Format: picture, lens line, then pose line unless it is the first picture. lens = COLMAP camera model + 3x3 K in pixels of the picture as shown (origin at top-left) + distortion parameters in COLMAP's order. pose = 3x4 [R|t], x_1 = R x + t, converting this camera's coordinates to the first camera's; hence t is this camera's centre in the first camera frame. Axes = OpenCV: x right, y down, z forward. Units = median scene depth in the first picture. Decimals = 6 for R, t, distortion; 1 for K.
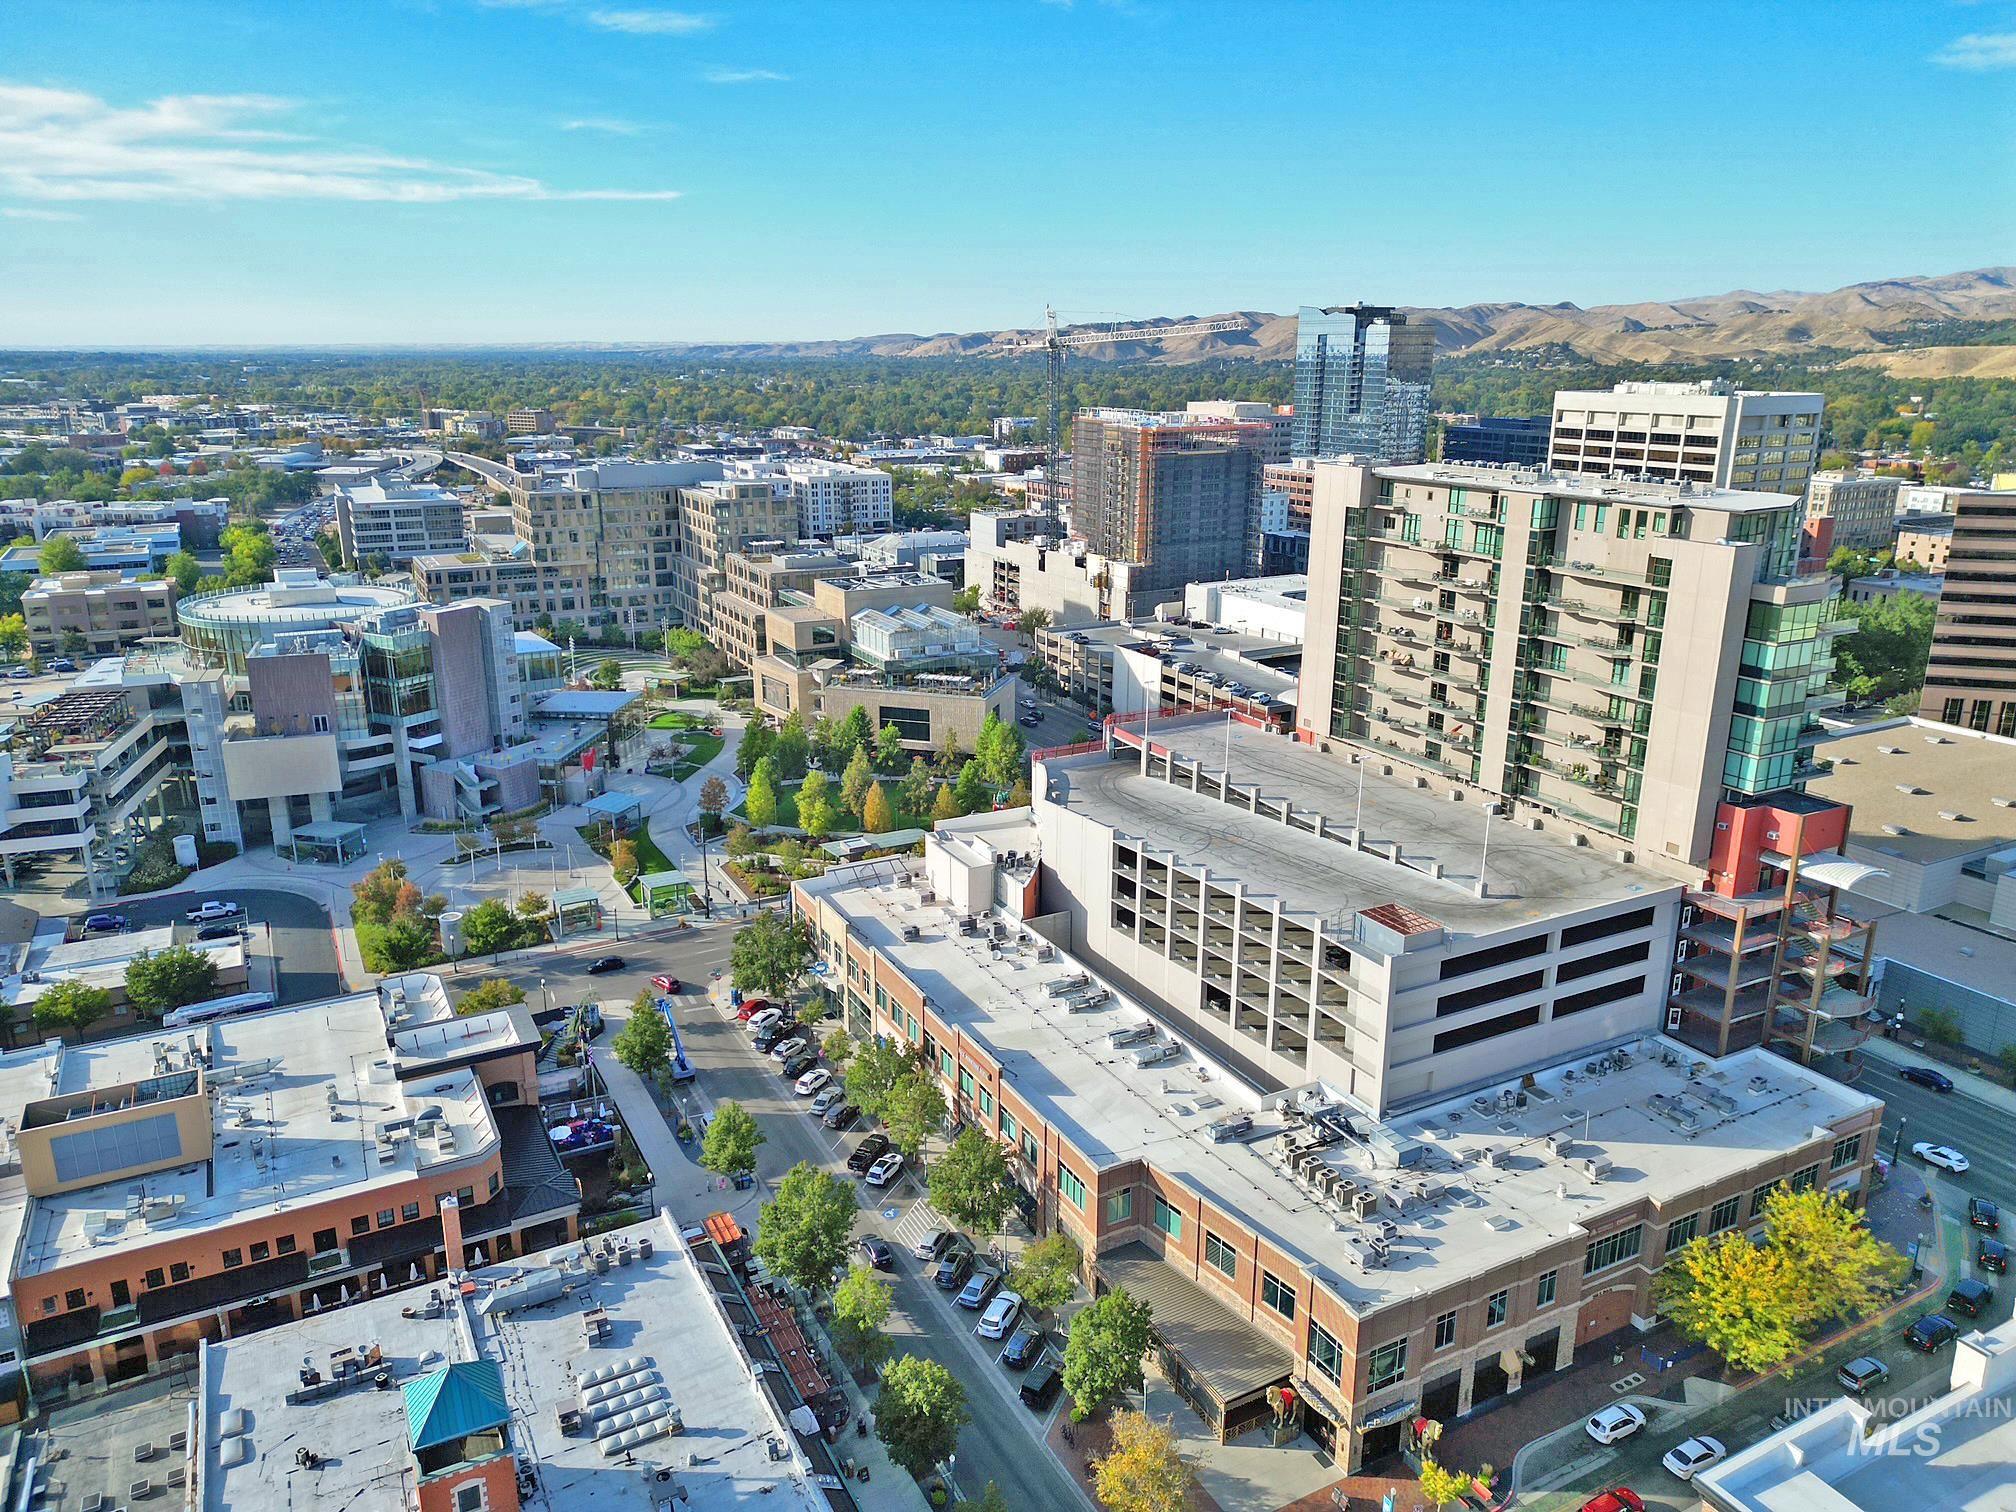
lens RADIAL K [[1402.2, 0, 993.8], [0, 1402.2, 764.1], [0, 0, 1]] dist [0.042413, -0.028719]
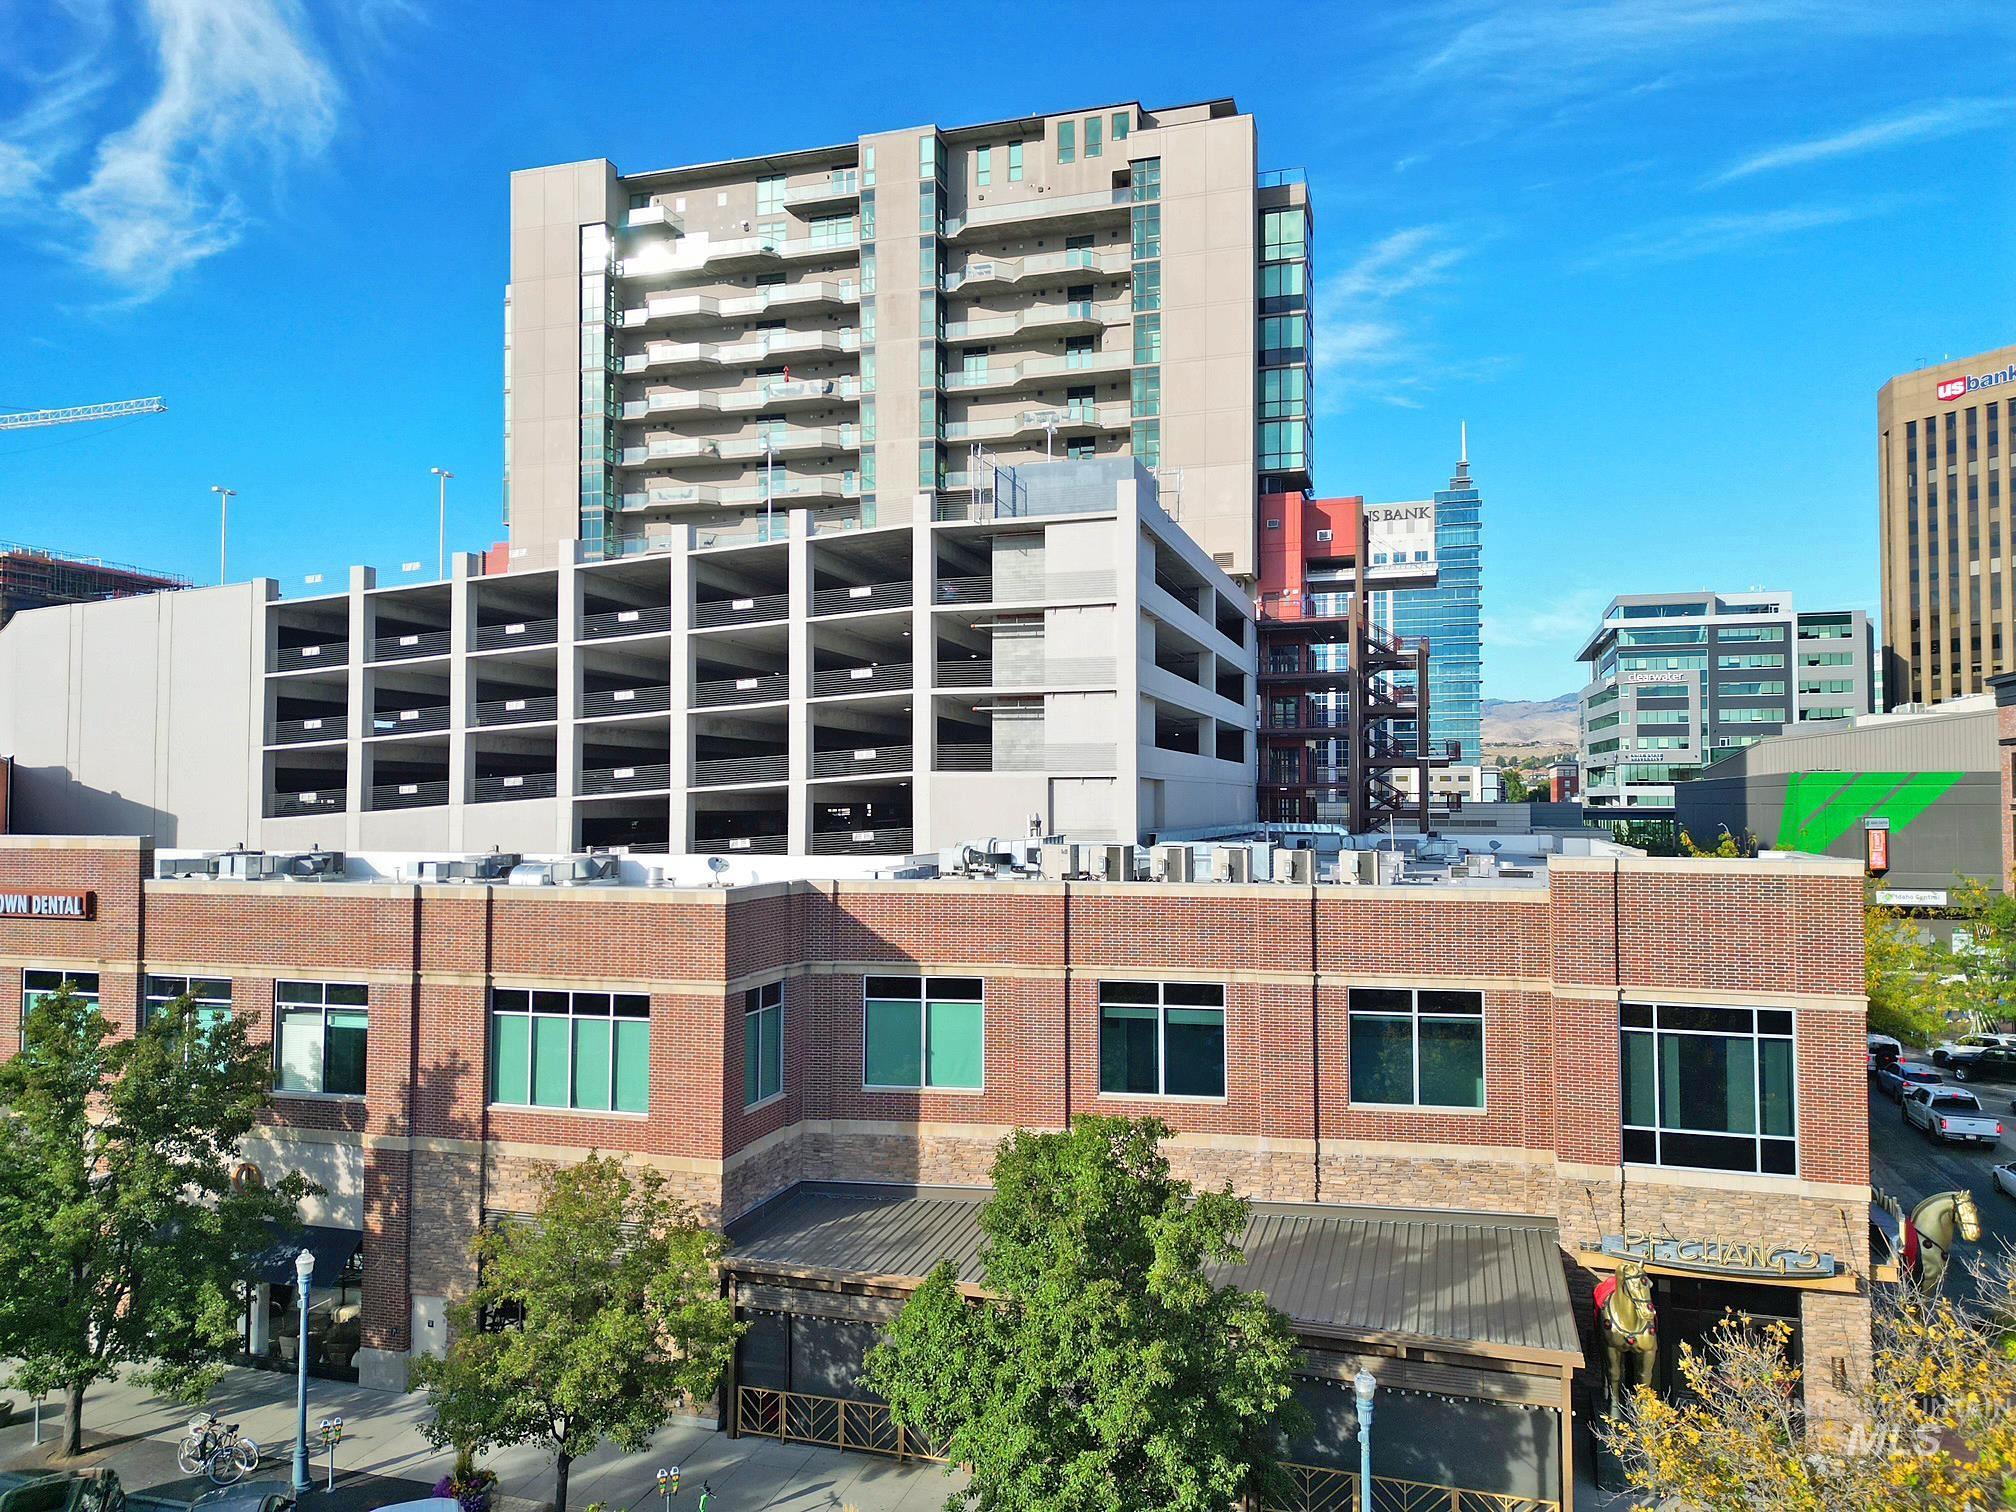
lens RADIAL K [[1402.2, 0, 1000.0], [0, 1402.2, 762.3], [0, 0, 1]] dist [0.042413, -0.028719]
pose [[0.707636, 0.023686, 0.706180, -0.077711], [0.205190, 0.949479, -0.237460, 0.301264], [-0.676127, 0.312936, 0.667025, 0.671451]]
